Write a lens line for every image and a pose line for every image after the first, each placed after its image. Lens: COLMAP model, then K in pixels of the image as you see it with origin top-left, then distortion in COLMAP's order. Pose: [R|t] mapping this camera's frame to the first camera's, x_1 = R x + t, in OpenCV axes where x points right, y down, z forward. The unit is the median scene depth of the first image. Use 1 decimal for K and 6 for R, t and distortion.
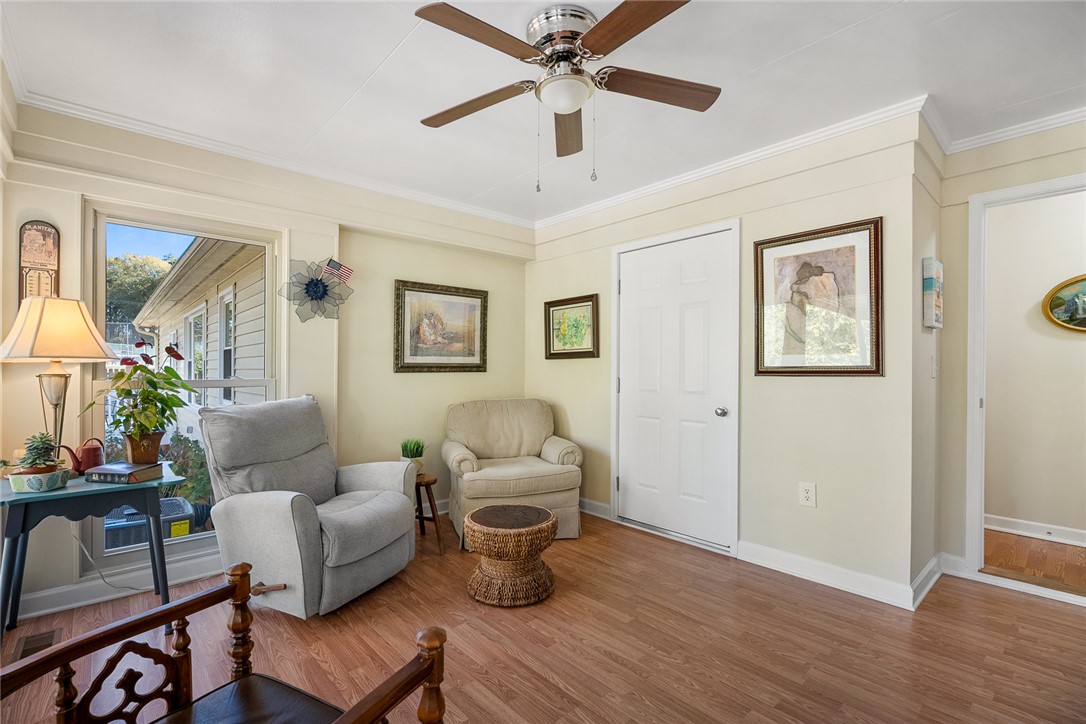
lens RADIAL K [[492.5, 0, 537.6], [0, 492.5, 367.7], [0, 0, 1]] dist [-0.012636, 0.001363]
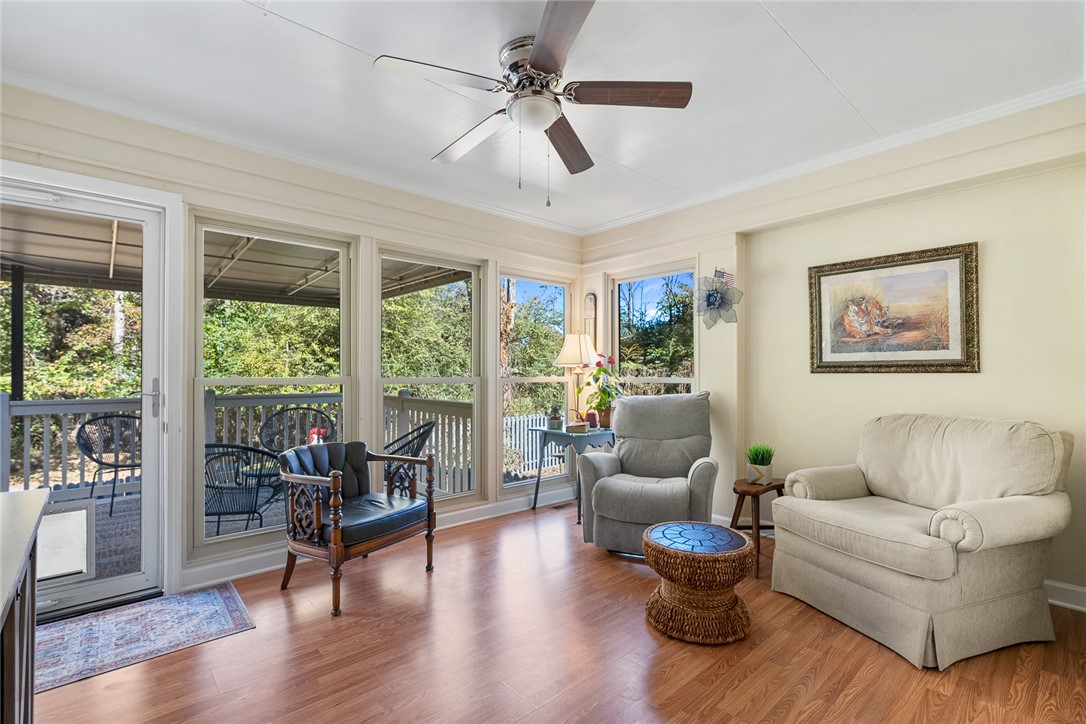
lens RADIAL K [[492.5, 0, 543.0], [0, 492.5, 365.7], [0, 0, 1]] dist [-0.012636, 0.001363]
pose [[-0.009578, -0.016519, -0.999818, 0.566677], [0.000669, 0.999863, -0.016526, 0.010418], [0.999954, -0.000827, -0.009566, 0.509542]]
